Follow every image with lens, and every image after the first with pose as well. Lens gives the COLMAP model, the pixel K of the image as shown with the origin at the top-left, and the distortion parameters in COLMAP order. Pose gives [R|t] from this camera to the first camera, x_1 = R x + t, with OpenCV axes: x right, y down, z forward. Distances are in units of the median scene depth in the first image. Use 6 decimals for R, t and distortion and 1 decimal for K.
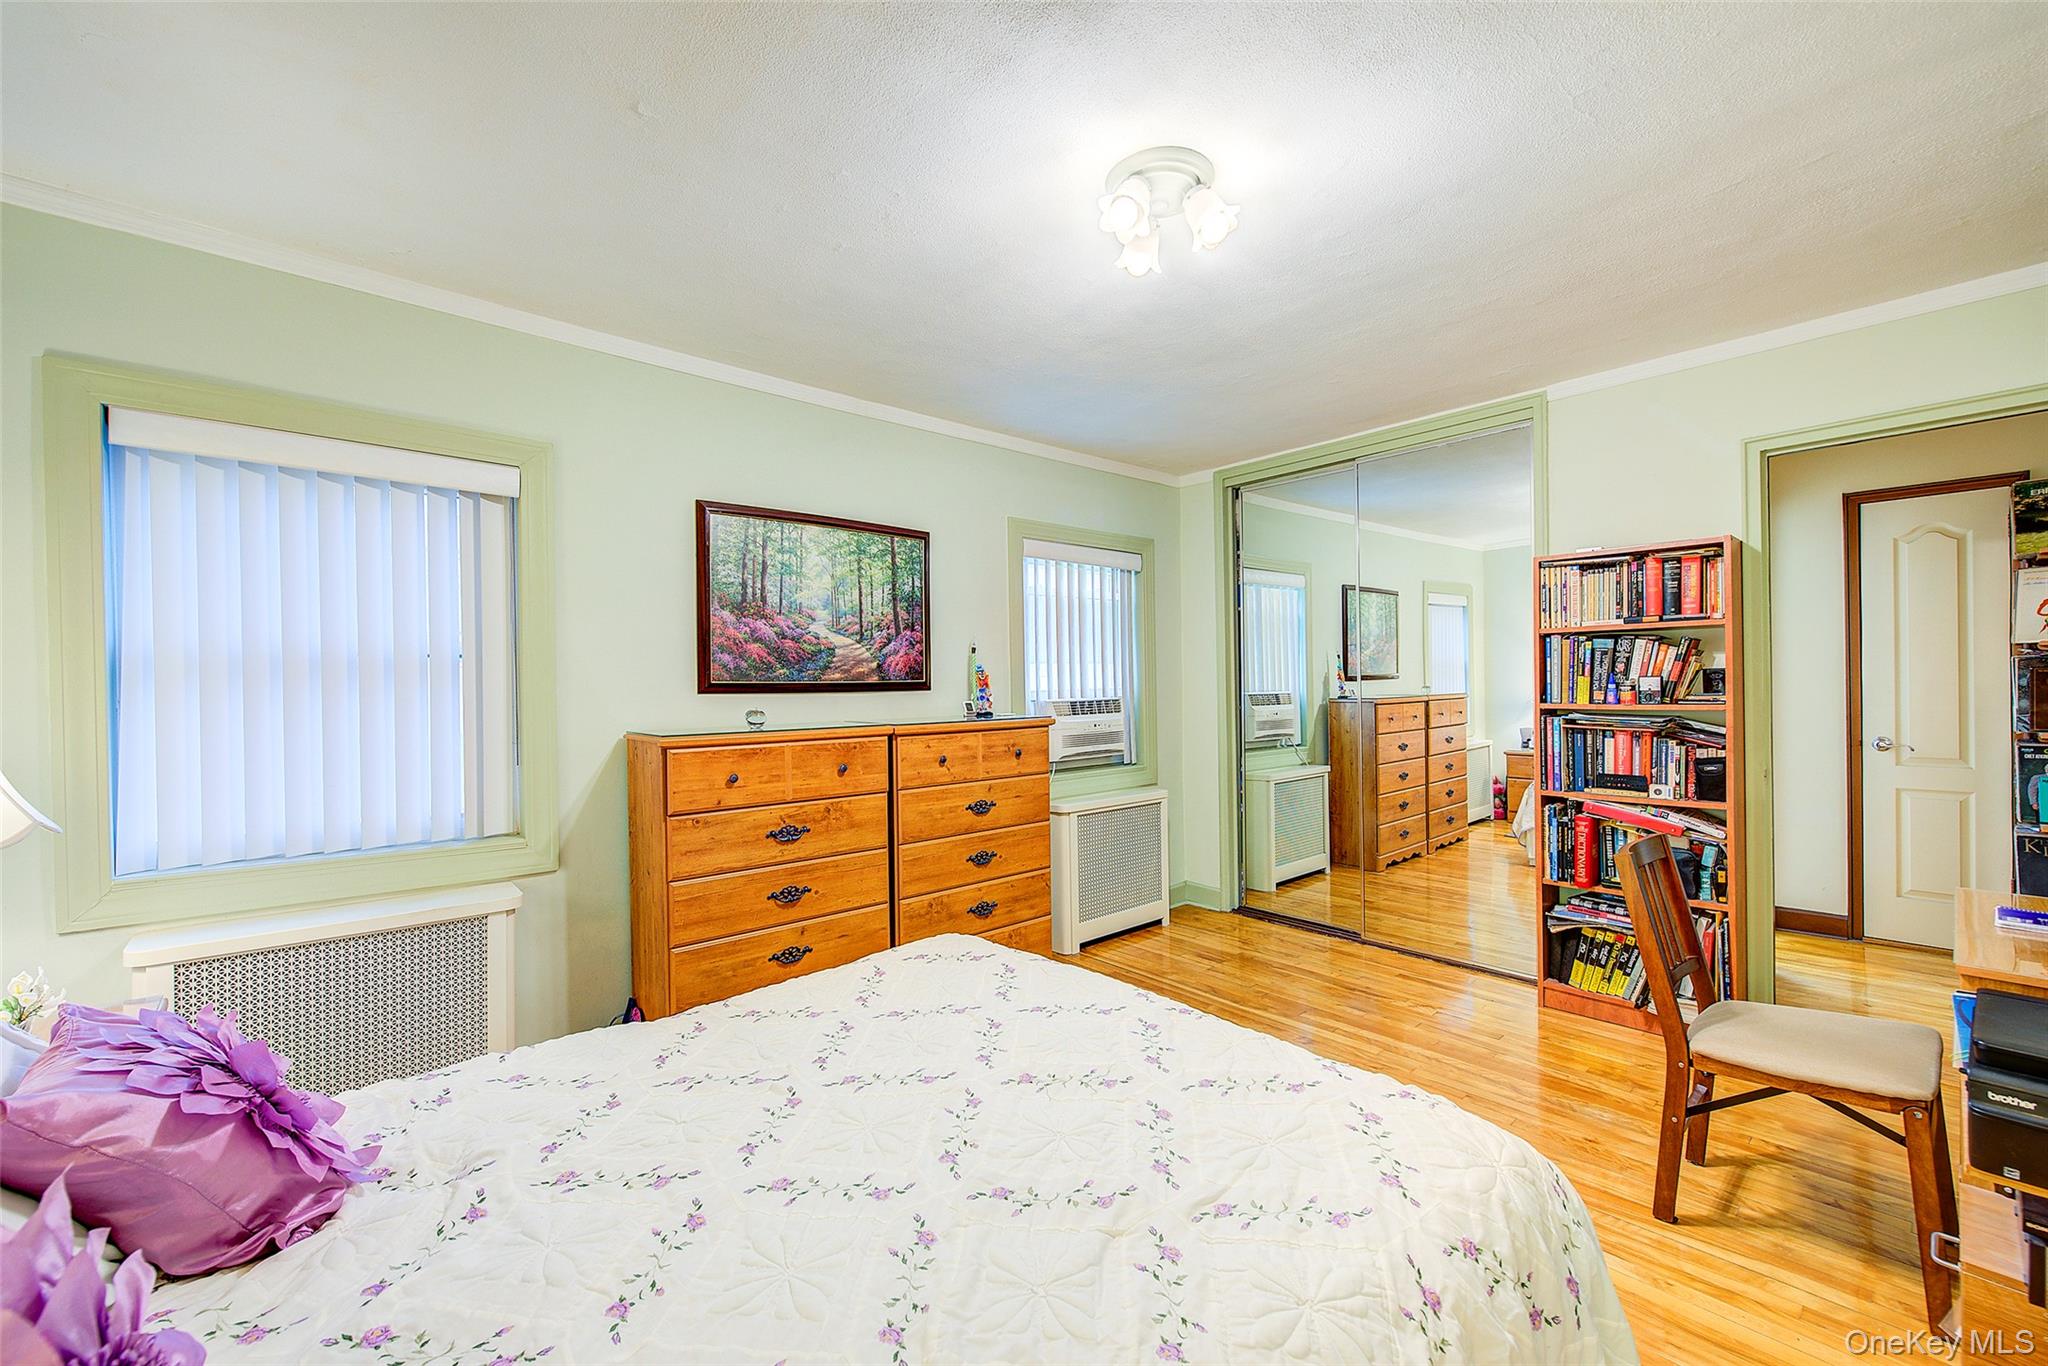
lens RADIAL K [[814.7, 0, 1029.6], [0, 814.7, 688.4], [0, 0, 1]] dist [-0.001524, -0.001497]
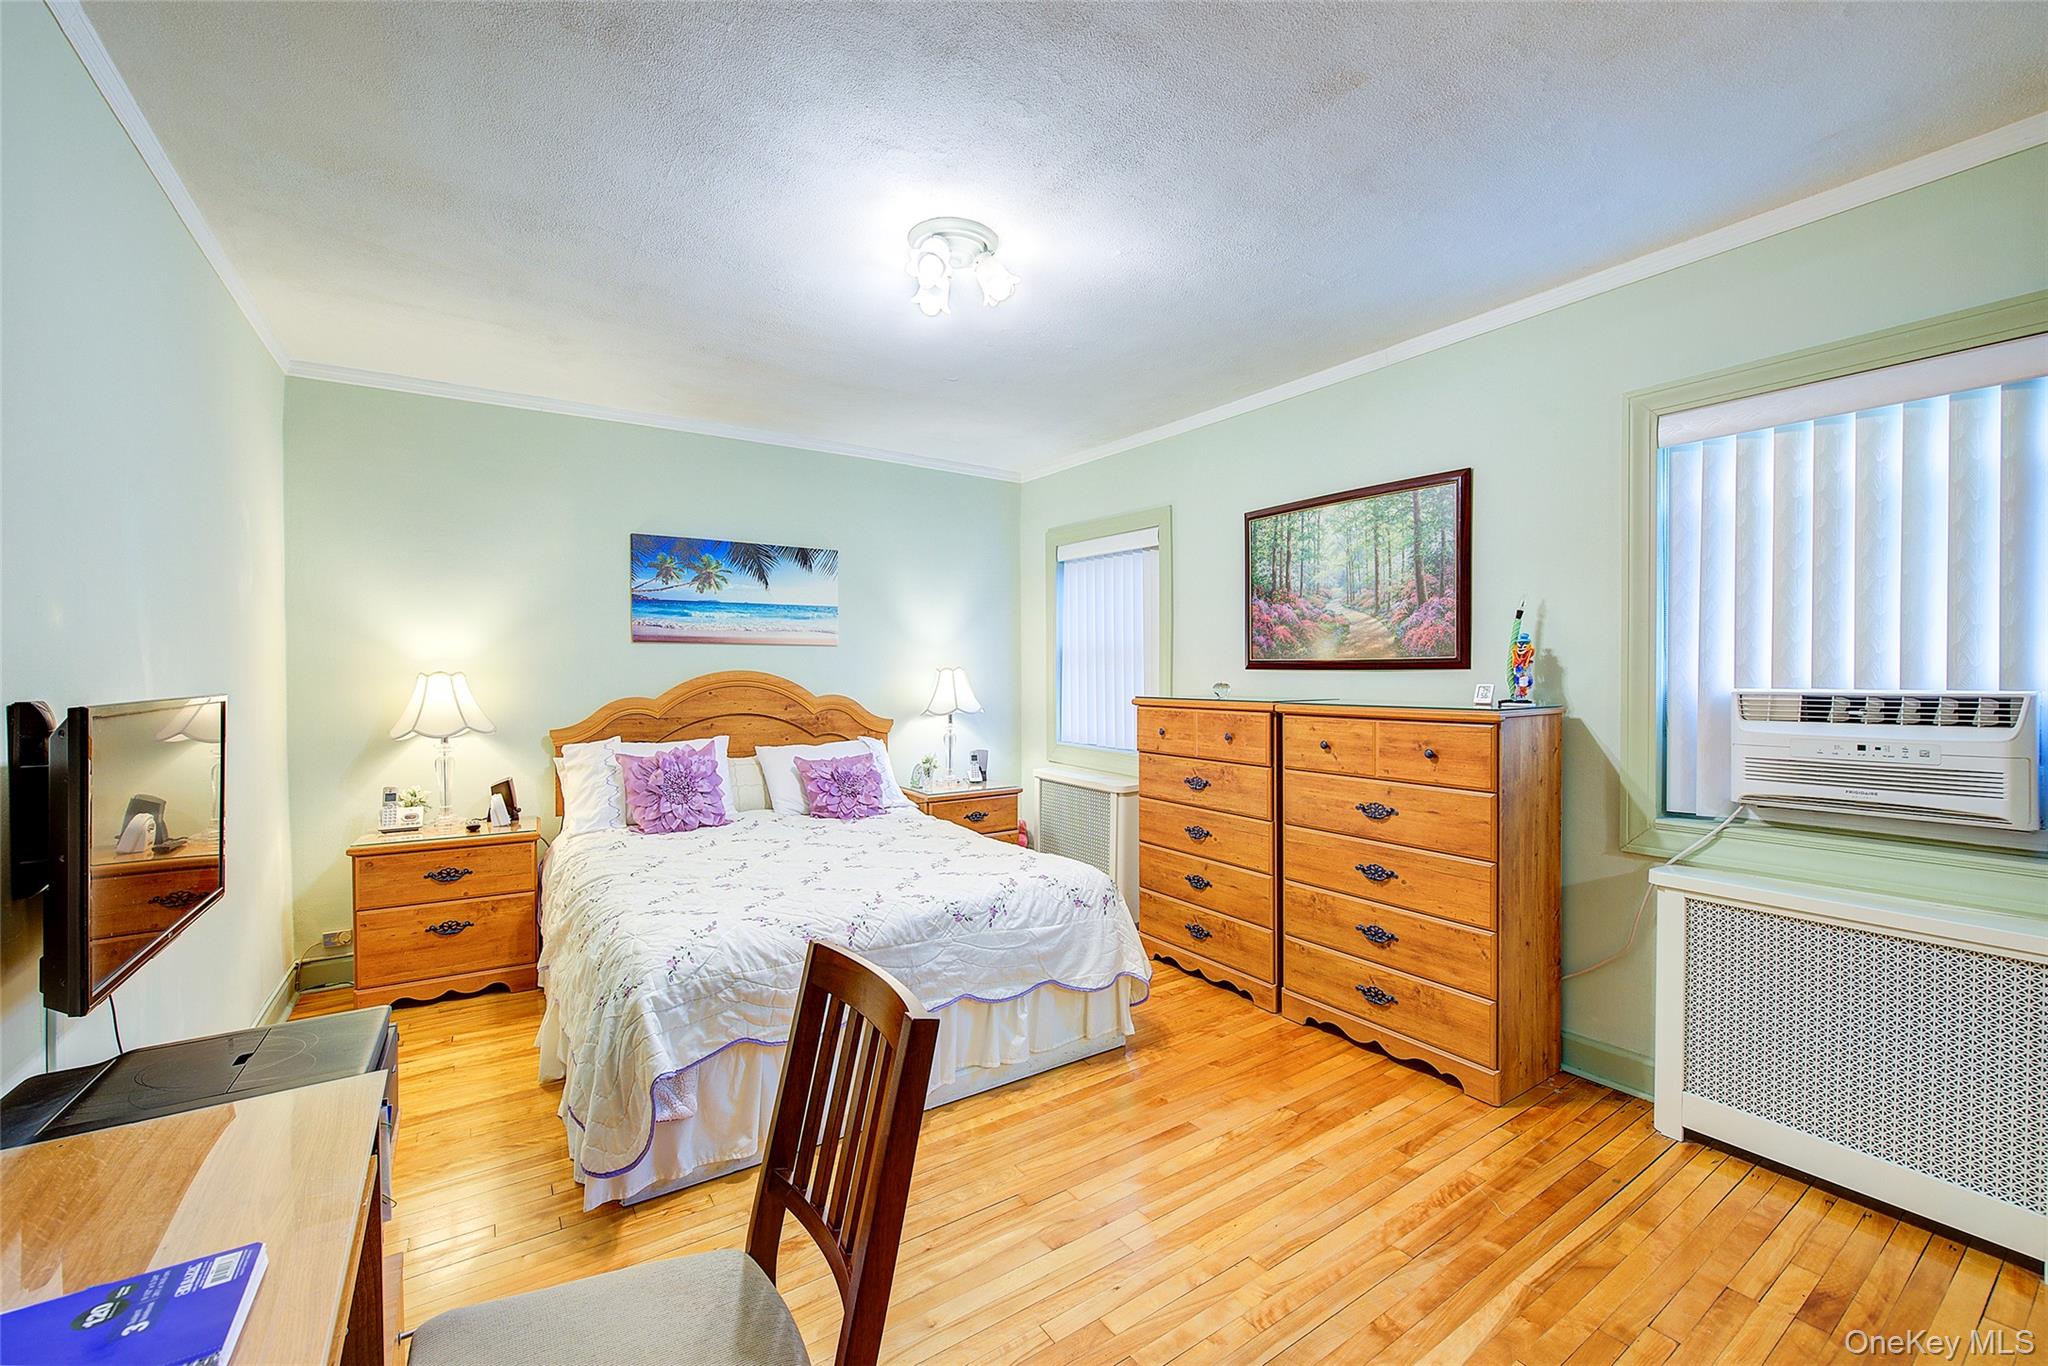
lens RADIAL K [[814.7, 0, 1029.6], [0, 814.7, 688.4], [0, 0, 1]] dist [-0.001524, -0.001497]
pose [[-0.123919, 0.036208, -0.991631, 0.781383], [-0.000076, 0.999334, 0.036498, -0.008351], [0.992292, 0.004598, -0.123834, 0.739037]]
